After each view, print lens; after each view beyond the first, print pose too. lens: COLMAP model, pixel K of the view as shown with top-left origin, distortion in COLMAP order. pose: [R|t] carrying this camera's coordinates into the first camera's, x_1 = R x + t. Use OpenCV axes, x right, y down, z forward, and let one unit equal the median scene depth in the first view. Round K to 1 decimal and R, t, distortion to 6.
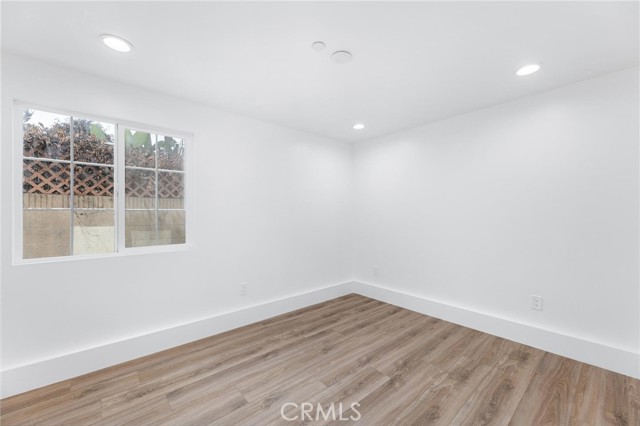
lens RADIAL K [[255.4, 0, 319.0], [0, 255.4, 212.8], [0, 0, 1]] dist [0.000522, 0.000071]
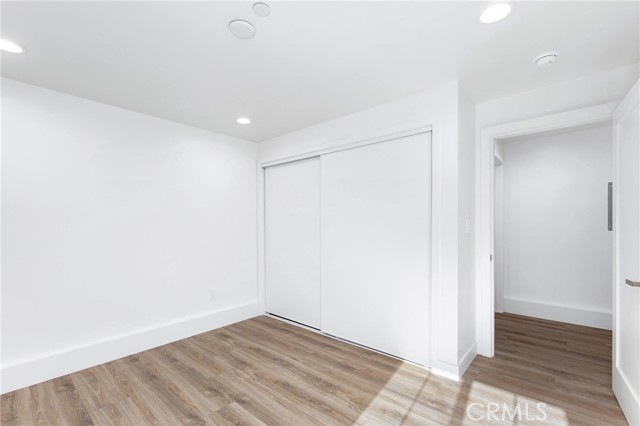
lens RADIAL K [[269.3, 0, 320.1], [0, 269.3, 219.5], [0, 0, 1]] dist [0.000940, -0.000141]
pose [[-0.126331, 0.019030, 0.991806, -0.649193], [-0.002602, 0.999806, -0.019515, -0.008863], [-0.991985, -0.005046, -0.126257, 0.690322]]
